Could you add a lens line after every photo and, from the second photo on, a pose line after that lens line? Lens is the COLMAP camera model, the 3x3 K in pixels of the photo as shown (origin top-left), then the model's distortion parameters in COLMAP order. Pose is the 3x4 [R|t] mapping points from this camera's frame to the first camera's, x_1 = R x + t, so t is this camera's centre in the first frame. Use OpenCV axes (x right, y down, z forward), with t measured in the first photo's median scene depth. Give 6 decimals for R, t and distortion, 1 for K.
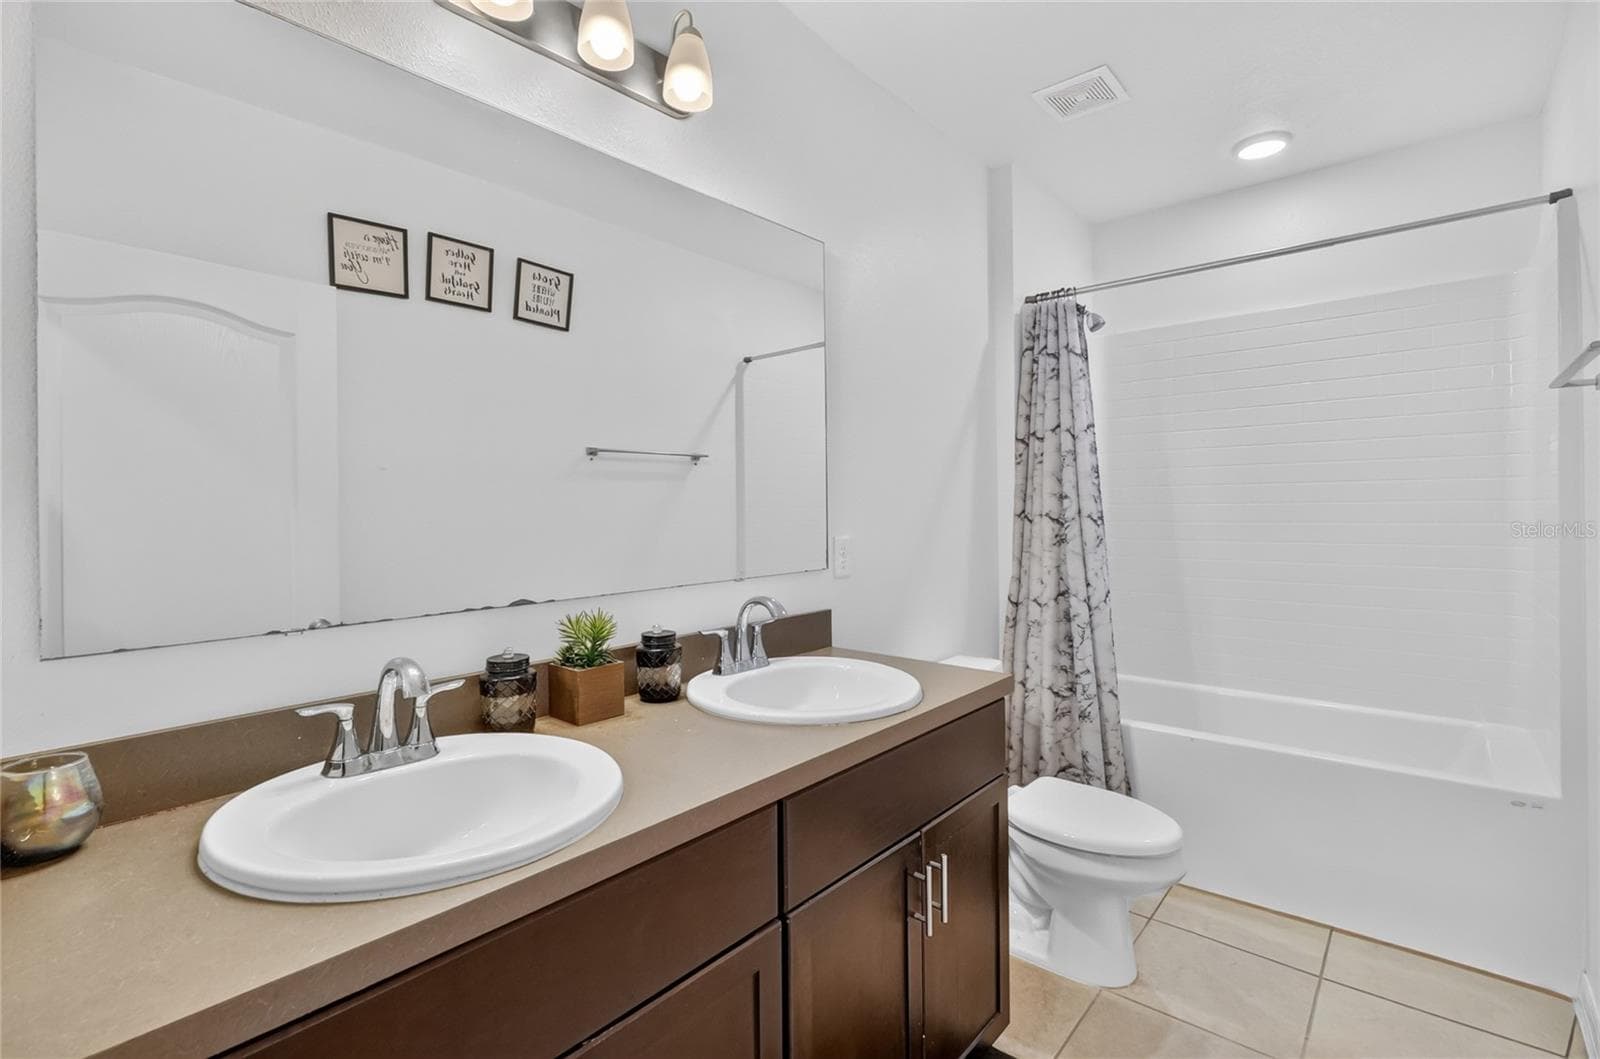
lens RADIAL K [[732.4, 0, 802.8], [0, 732.4, 509.4], [0, 0, 1]] dist [0.001340, 0.000380]
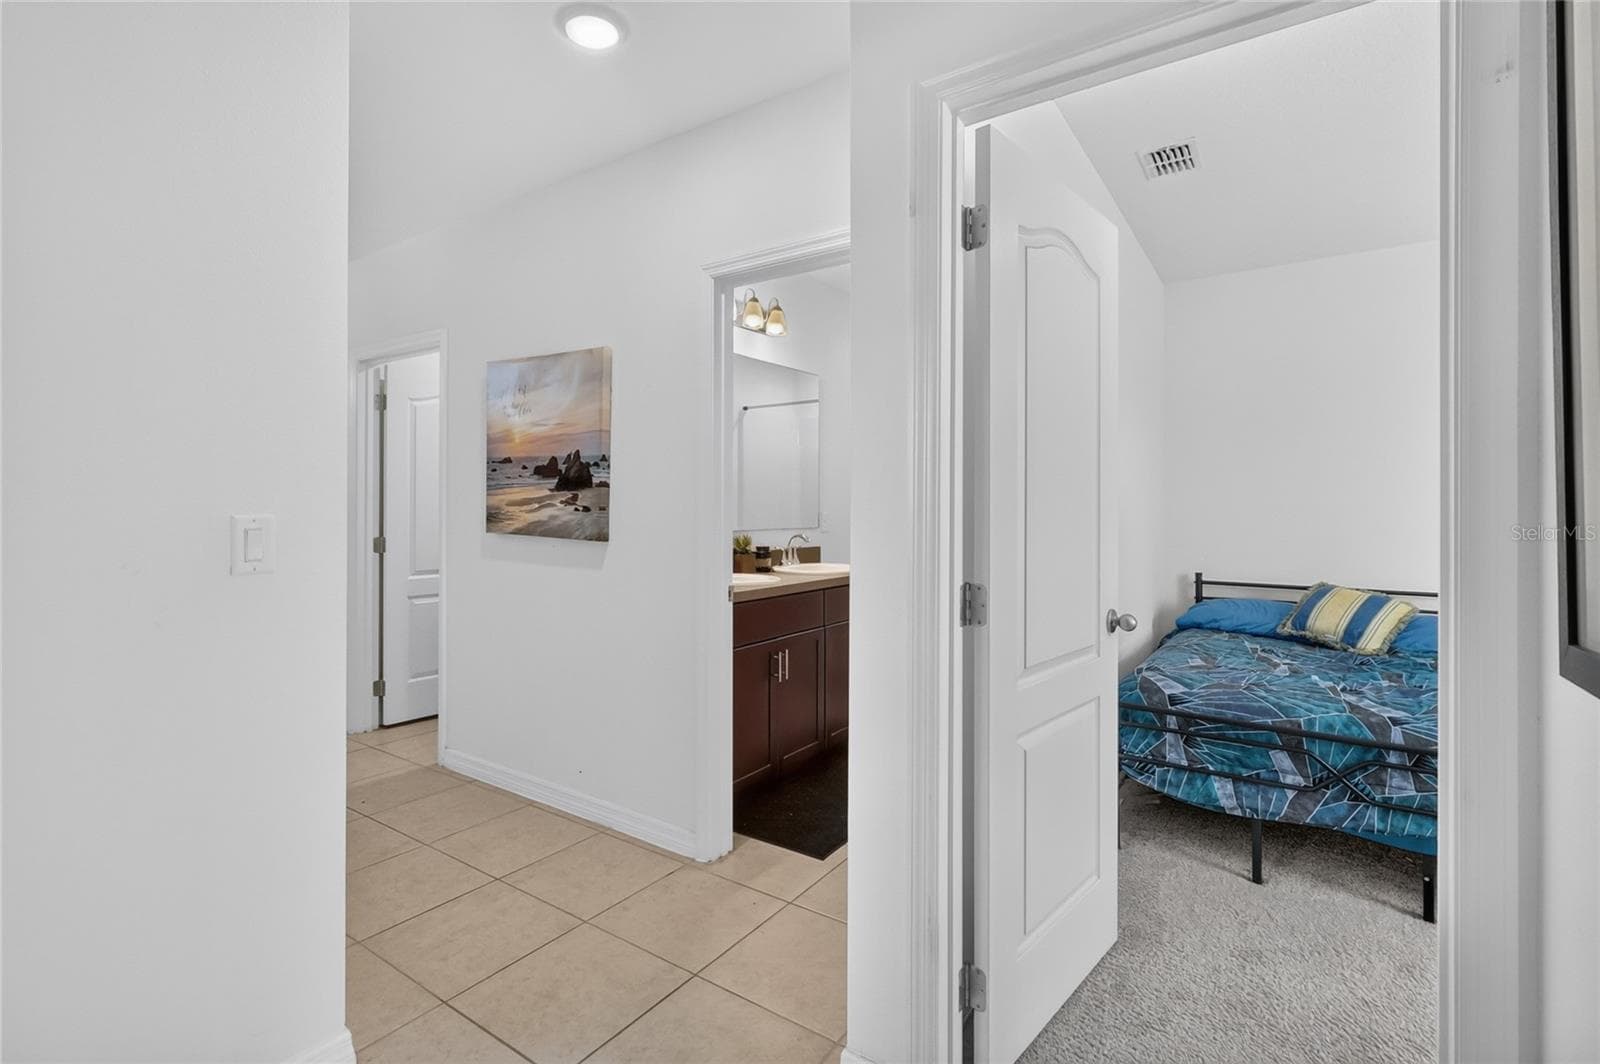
lens RADIAL K [[732.4, 0, 802.8], [0, 732.4, 511.9], [0, 0, 1]] dist [0.001340, 0.000380]
pose [[0.993476, 0.011173, 0.113496, -0.323068], [-0.010835, 0.999935, -0.003595, 0.053015], [-0.113529, 0.002341, 0.993532, -1.421813]]
